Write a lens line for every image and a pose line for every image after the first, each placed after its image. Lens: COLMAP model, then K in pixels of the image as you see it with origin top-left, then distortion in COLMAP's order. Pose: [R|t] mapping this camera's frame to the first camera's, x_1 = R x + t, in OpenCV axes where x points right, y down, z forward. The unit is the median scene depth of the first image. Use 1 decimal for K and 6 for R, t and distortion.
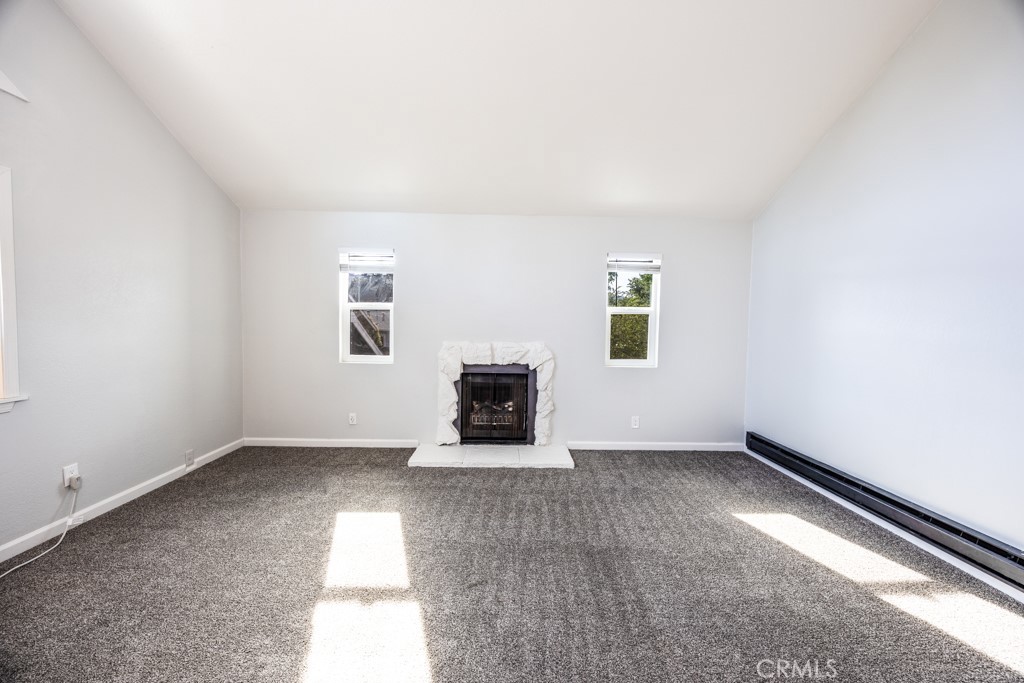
lens RADIAL K [[388.3, 0, 510.6], [0, 388.3, 350.5], [0, 0, 1]] dist [-0.001503, -0.000075]
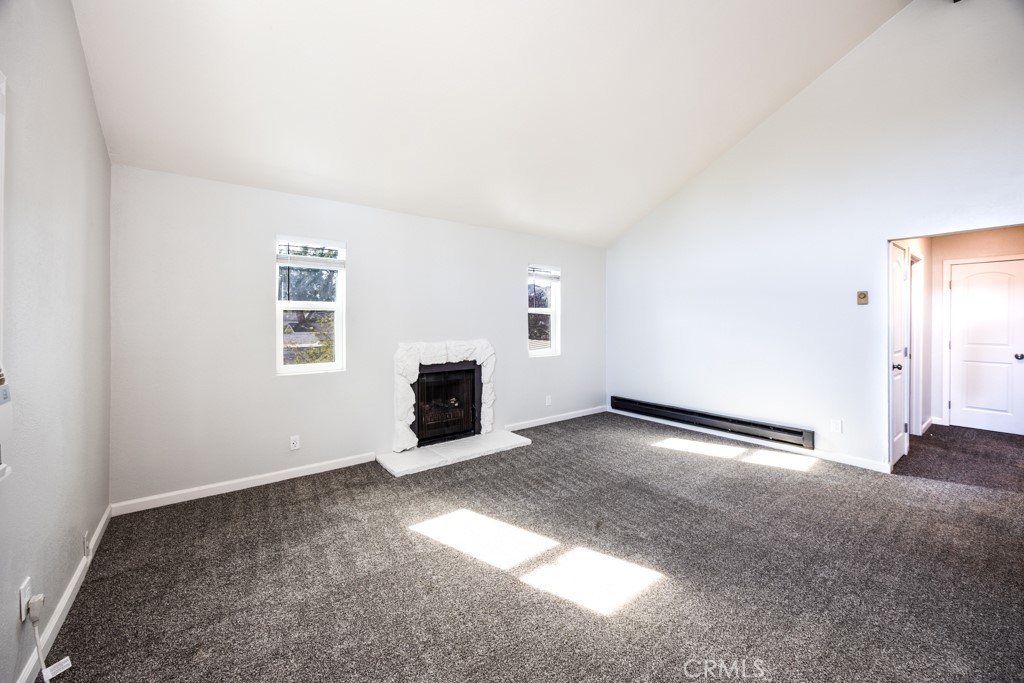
lens RADIAL K [[399.2, 0, 512.1], [0, 399.2, 335.6], [0, 0, 1]] dist [0.000190, 0.000074]
pose [[0.797088, -0.036738, 0.602744, -0.557723], [0.054145, 0.998475, -0.010745, -0.016483], [-0.601430, 0.041201, 0.797862, 0.041933]]
